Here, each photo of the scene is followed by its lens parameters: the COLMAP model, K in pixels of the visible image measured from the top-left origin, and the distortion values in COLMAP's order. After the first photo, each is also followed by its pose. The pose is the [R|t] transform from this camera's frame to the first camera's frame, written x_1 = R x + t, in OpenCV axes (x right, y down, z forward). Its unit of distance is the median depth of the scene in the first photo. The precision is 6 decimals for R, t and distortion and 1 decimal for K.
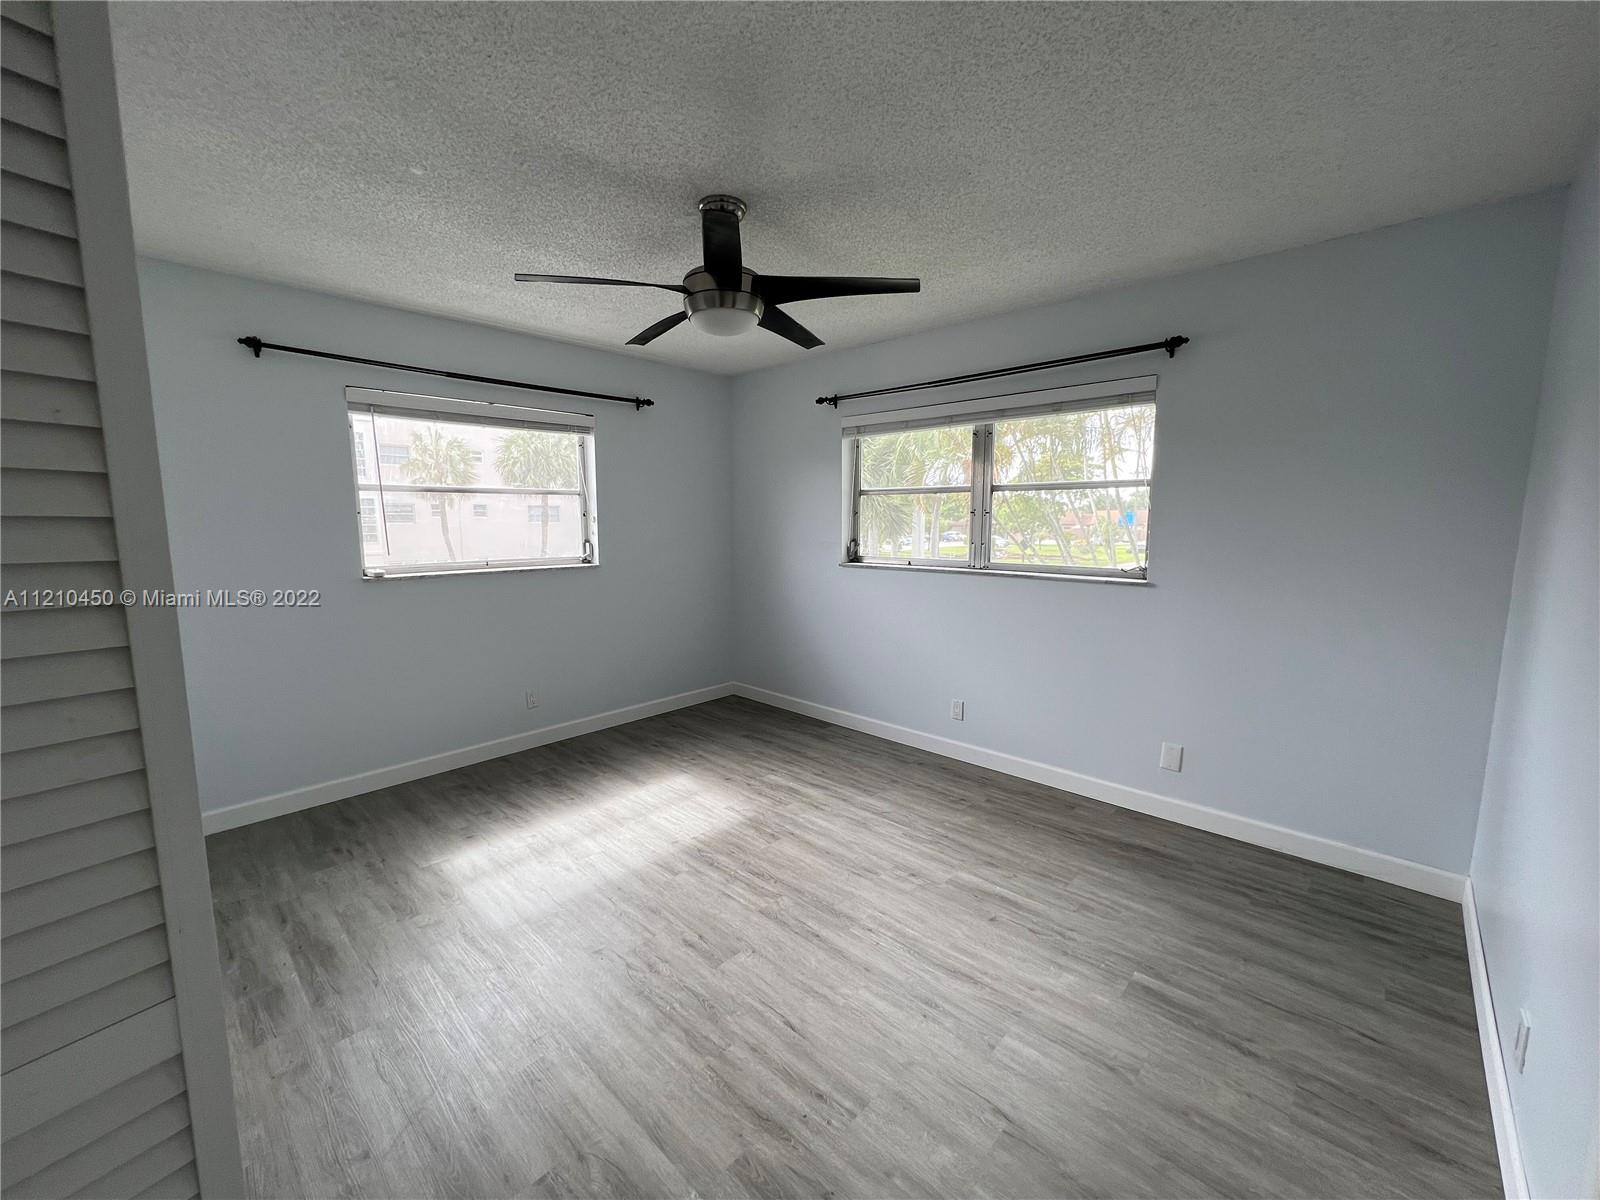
lens RADIAL K [[641.0, 0, 795.7], [0, 641.0, 598.3], [0, 0, 1]] dist [0.002032, 0.000474]
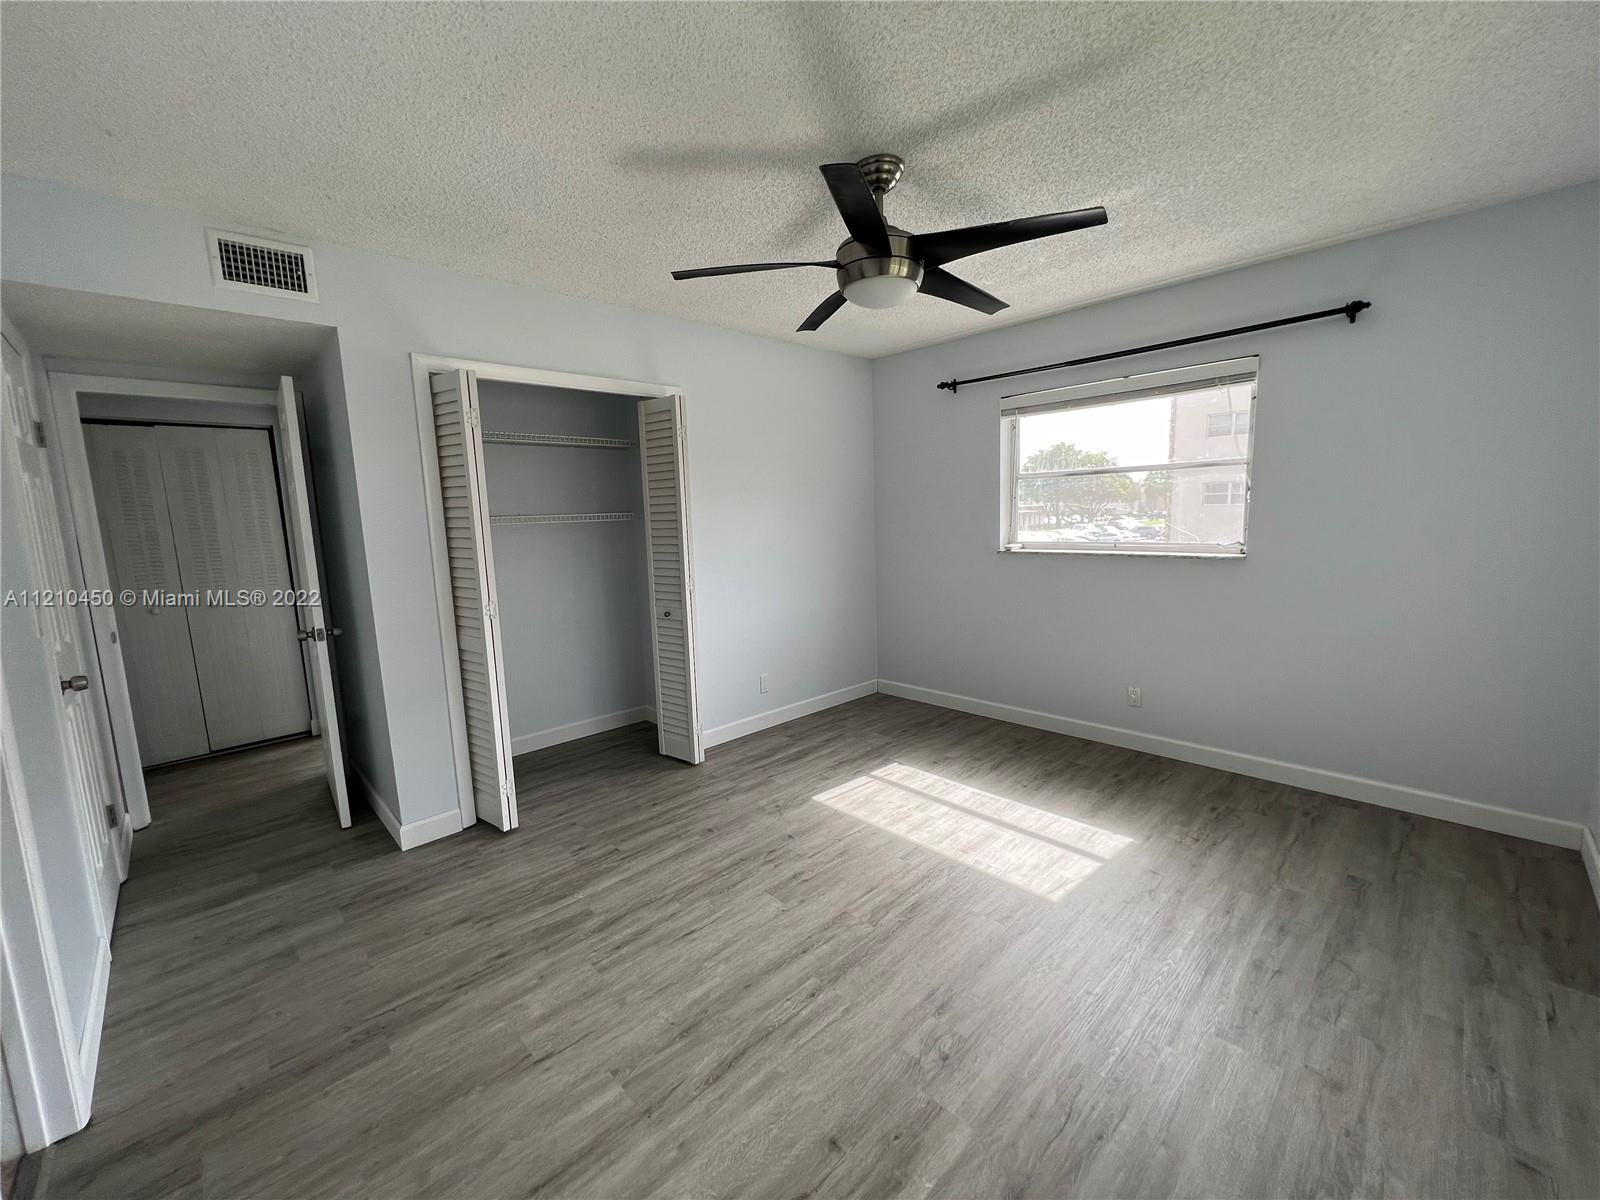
lens RADIAL K [[641.0, 0, 795.7], [0, 641.0, 598.3], [0, 0, 1]] dist [0.002032, 0.000474]
pose [[-0.052674, 0.135155, -0.989423, 0.646502], [-0.092817, 0.985847, 0.139608, -0.082307], [0.994289, 0.099189, -0.039384, 0.704698]]
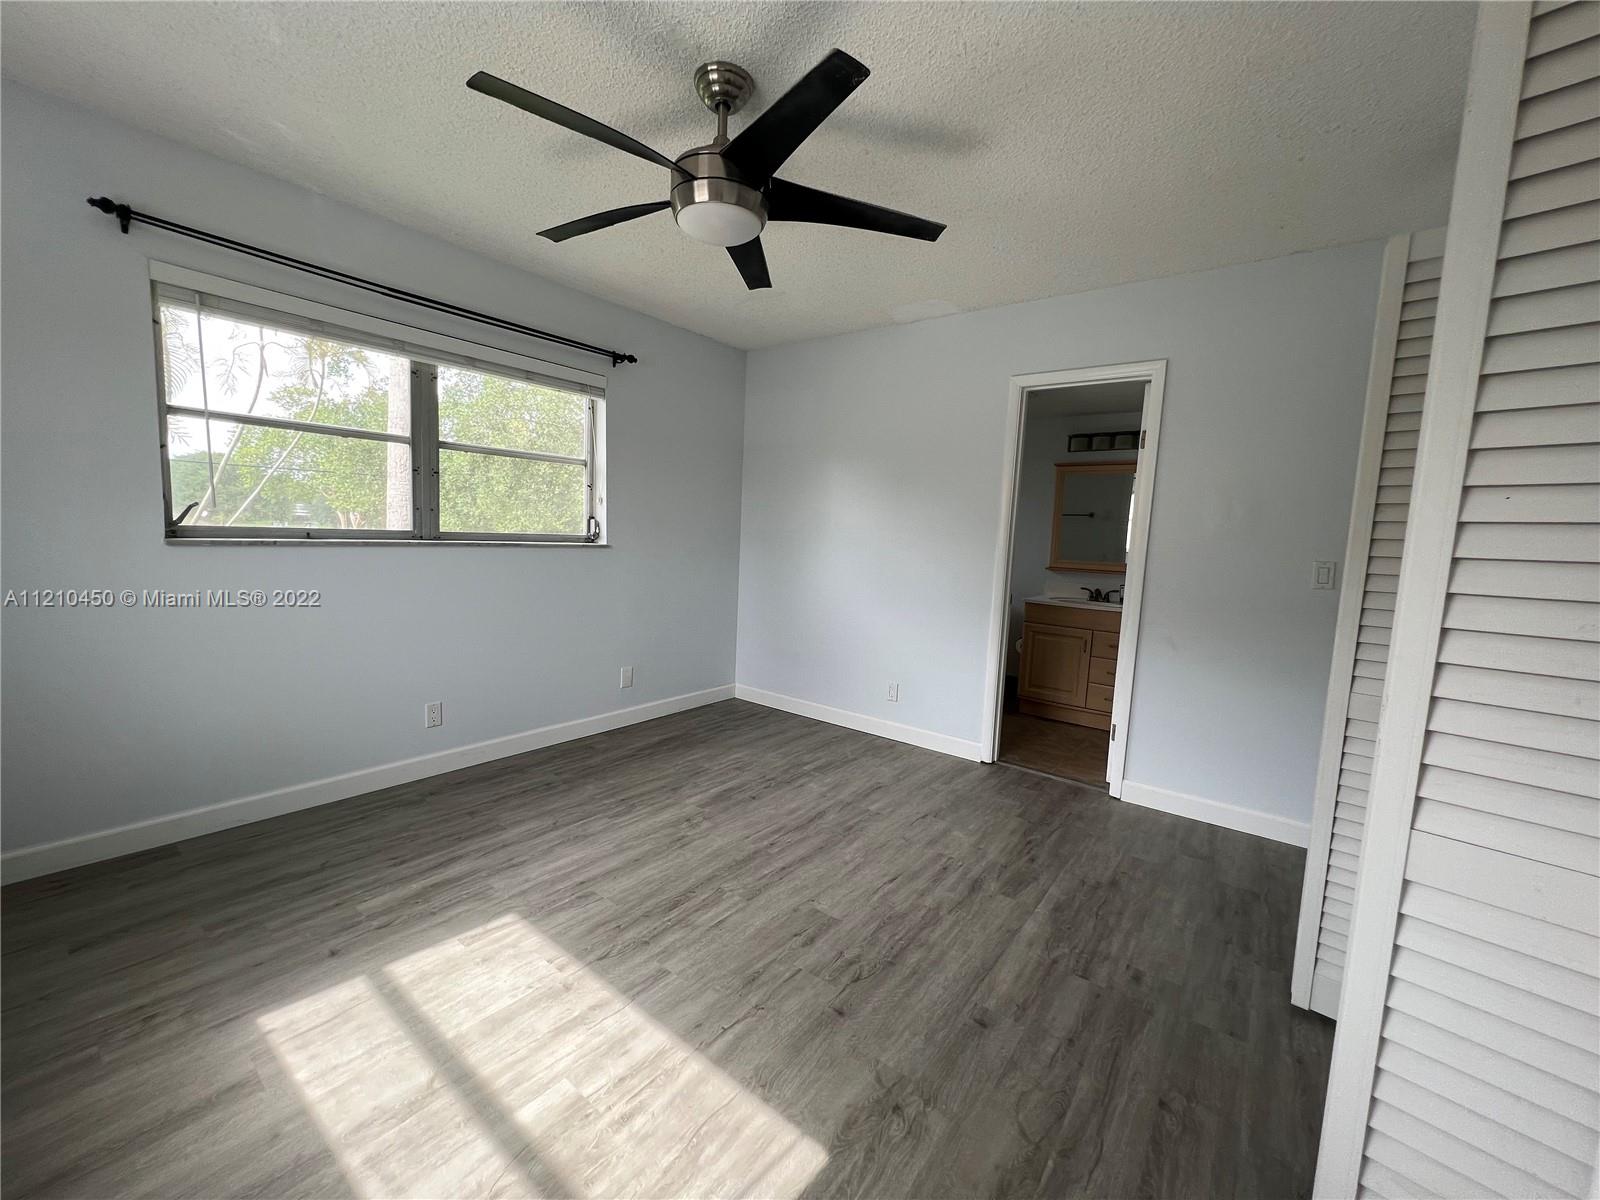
lens RADIAL K [[641.0, 0, 795.7], [0, 641.0, 598.3], [0, 0, 1]] dist [0.002032, 0.000474]
pose [[-0.097196, -0.108597, 0.989323, -0.718403], [0.080714, 0.989895, 0.116590, -0.036728], [-0.991987, 0.091184, -0.087448, 0.747875]]
